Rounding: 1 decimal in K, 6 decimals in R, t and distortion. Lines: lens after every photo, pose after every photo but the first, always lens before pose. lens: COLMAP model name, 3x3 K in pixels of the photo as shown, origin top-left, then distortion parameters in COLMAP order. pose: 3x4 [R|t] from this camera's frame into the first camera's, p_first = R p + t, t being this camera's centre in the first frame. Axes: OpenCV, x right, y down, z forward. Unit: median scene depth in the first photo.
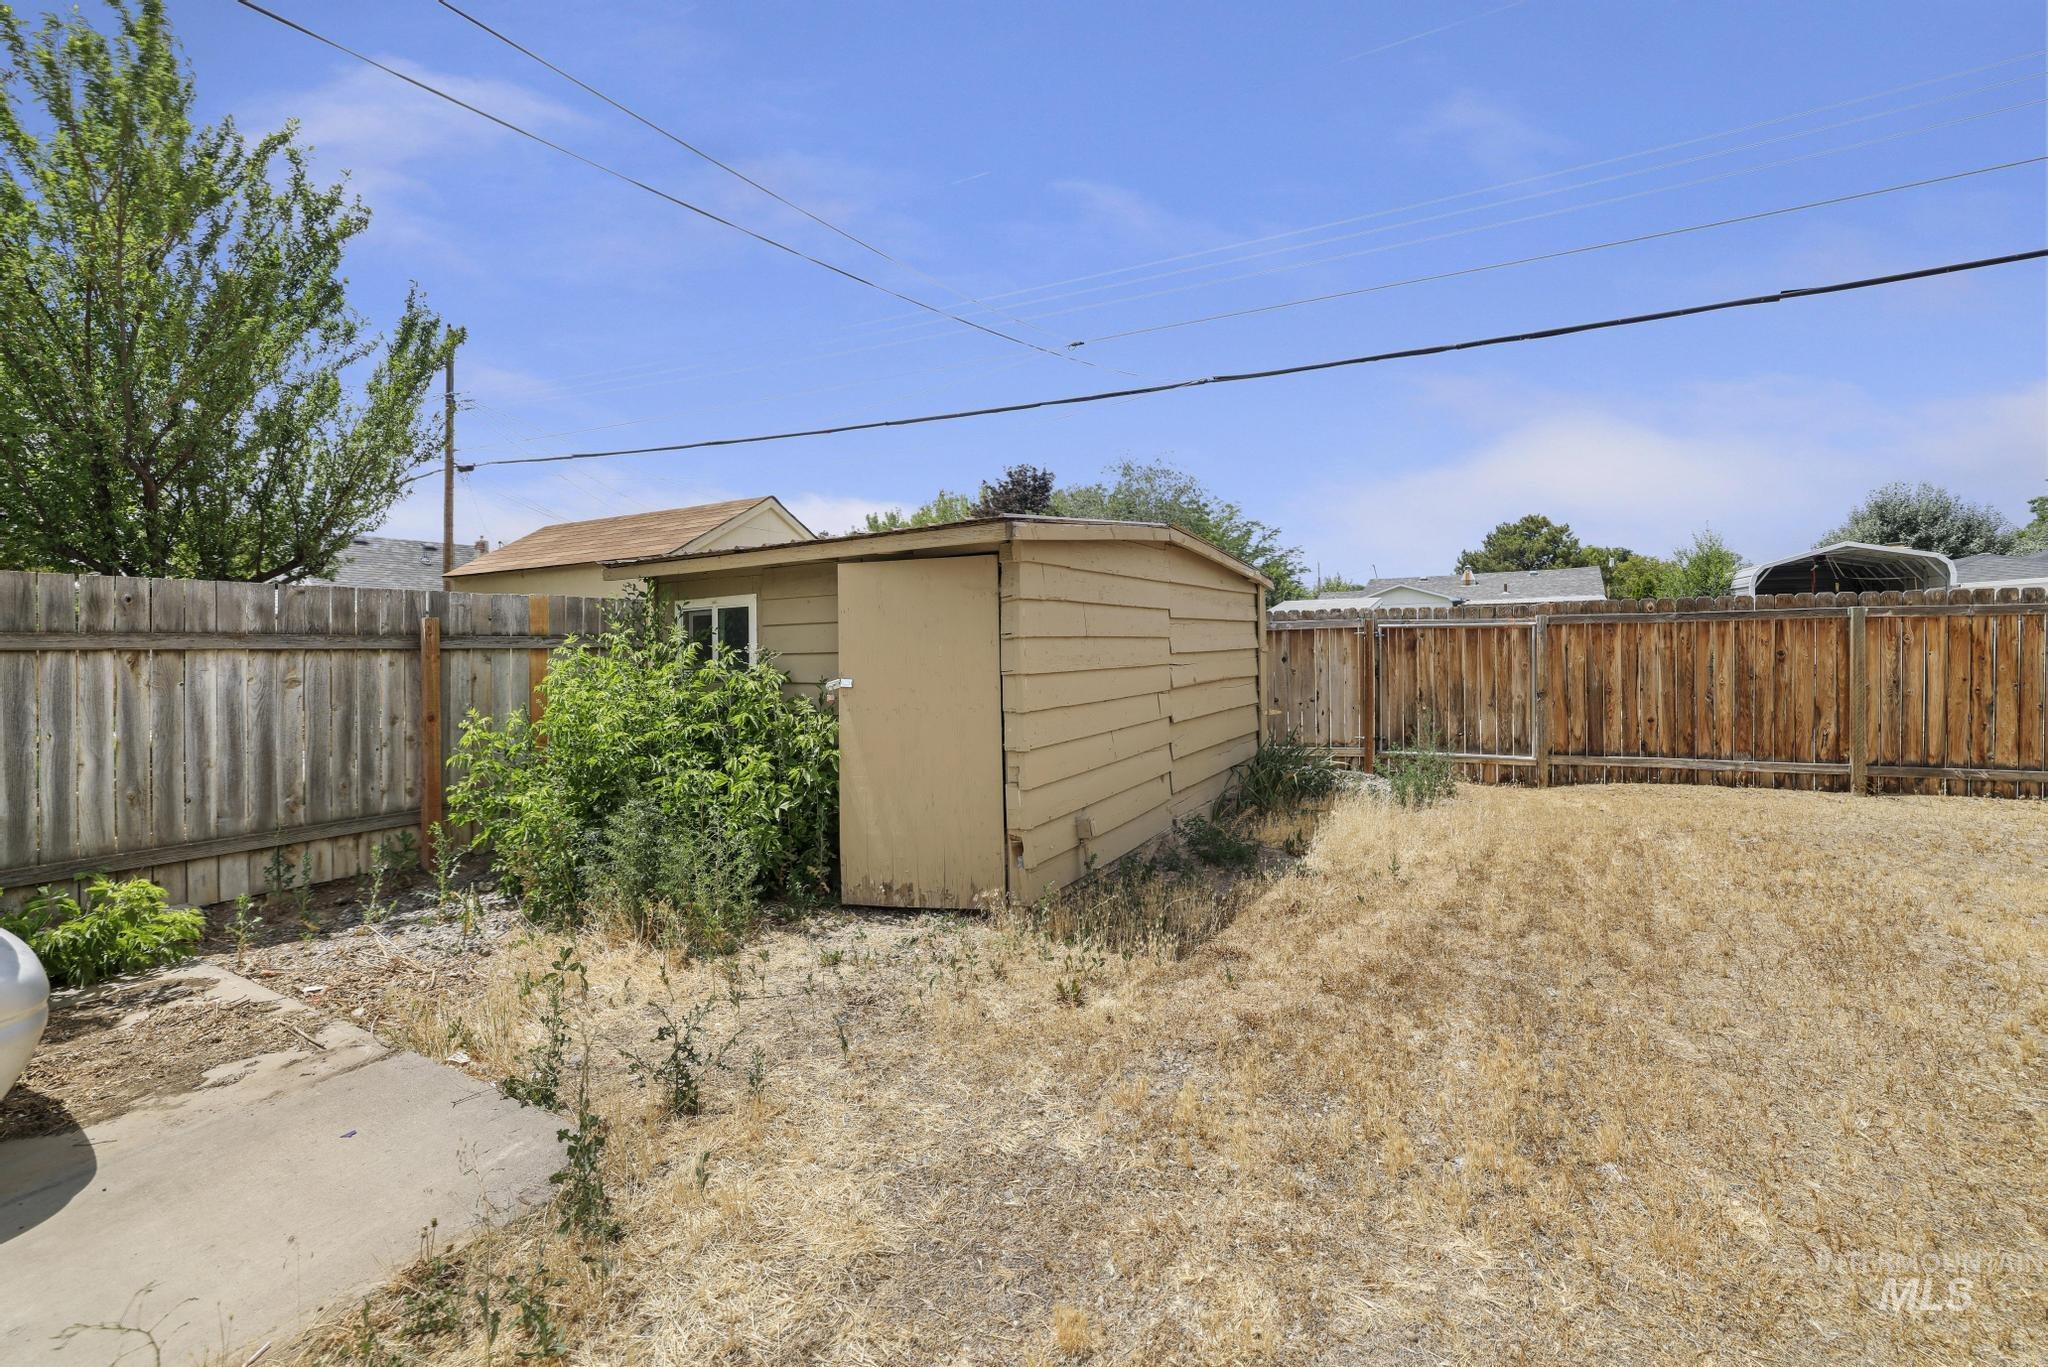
lens RADIAL K [[908.9, 0, 998.1], [0, 908.9, 656.2], [0, 0, 1]] dist [-0.051704, 0.020608]
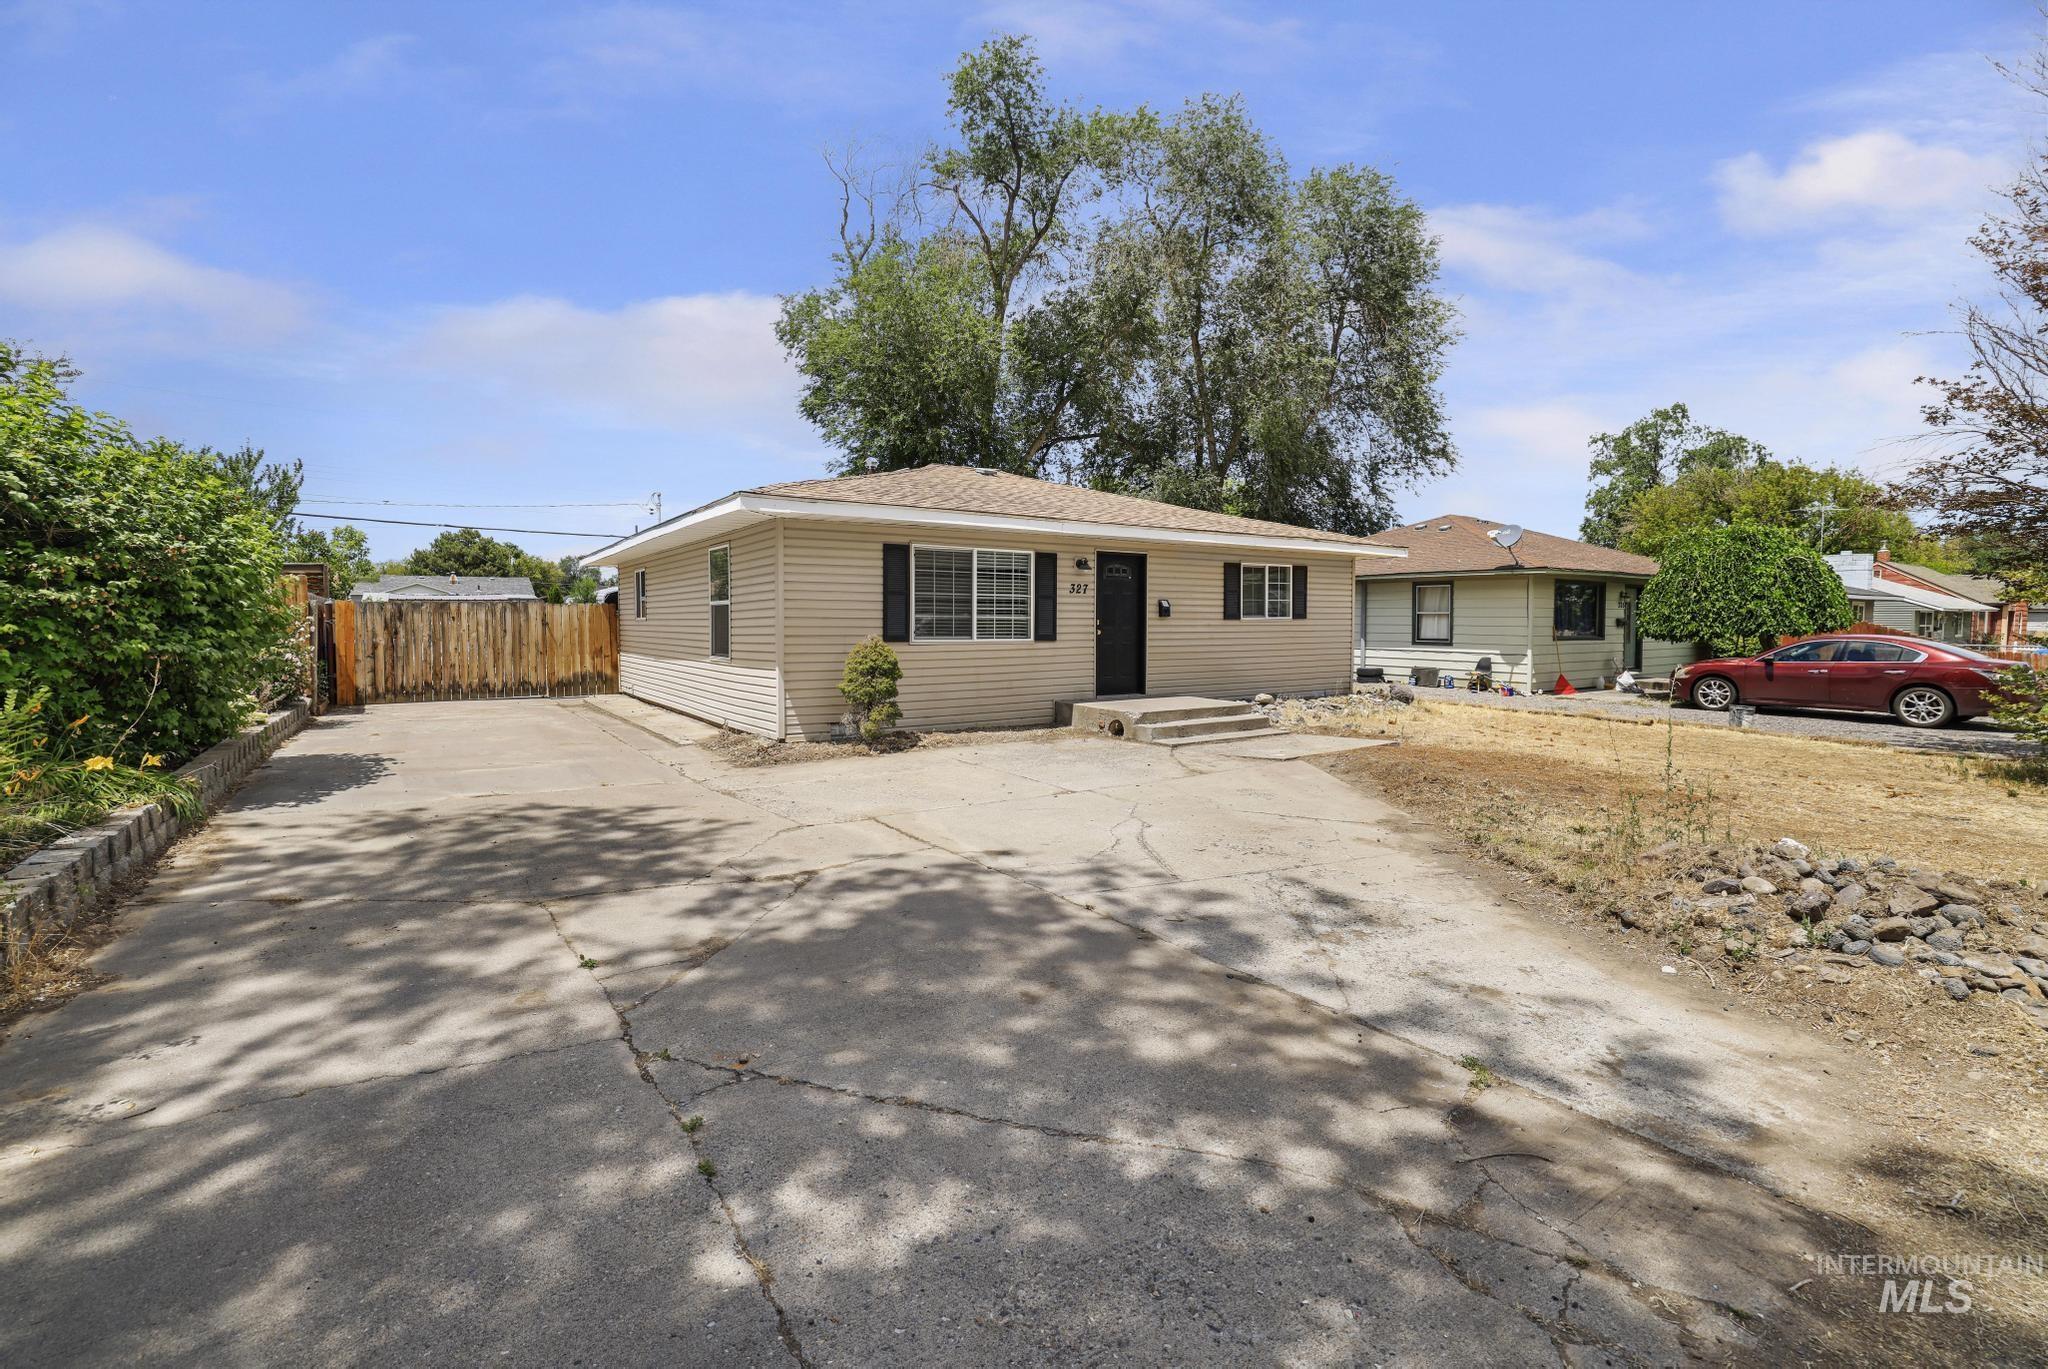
lens RADIAL K [[908.9, 0, 998.1], [0, 908.9, 657.2], [0, 0, 1]] dist [-0.051704, 0.020608]
pose [[0.434242, -0.014677, 0.900677, -2.287363], [-0.007865, 0.999767, 0.020083, 0.063924], [-0.900762, -0.015805, 0.434026, -2.673741]]
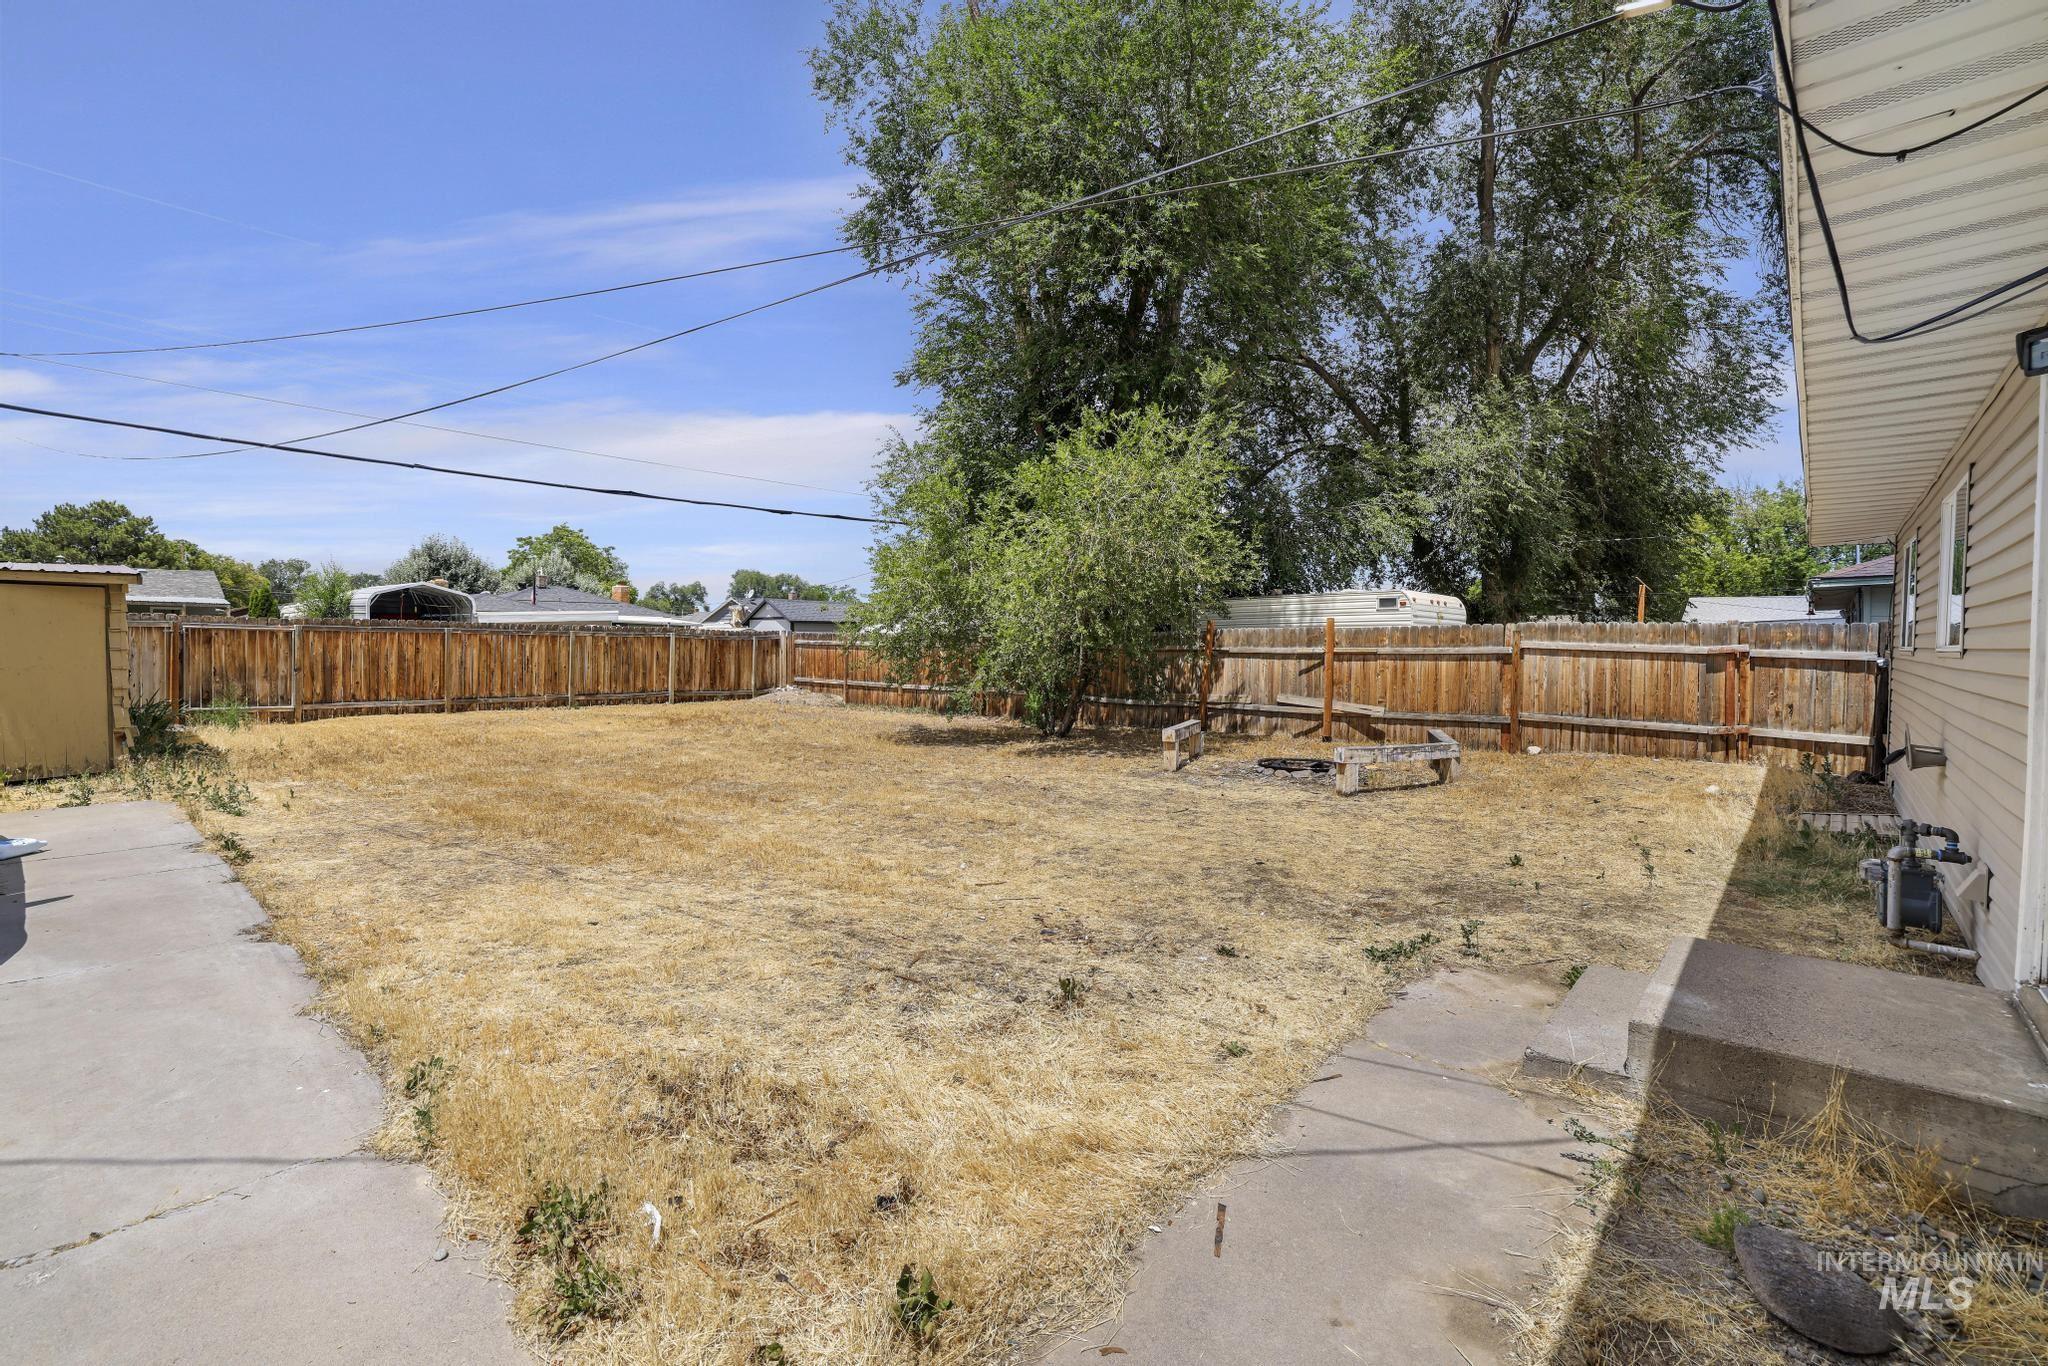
lens RADIAL K [[908.9, 0, 998.1], [0, 908.9, 655.7], [0, 0, 1]] dist [-0.051704, 0.020608]
pose [[0.202600, 0.011025, 0.979199, -0.814964], [-0.009166, 0.999914, -0.009362, 0.018216], [-0.979219, -0.007079, 0.202684, -0.697593]]
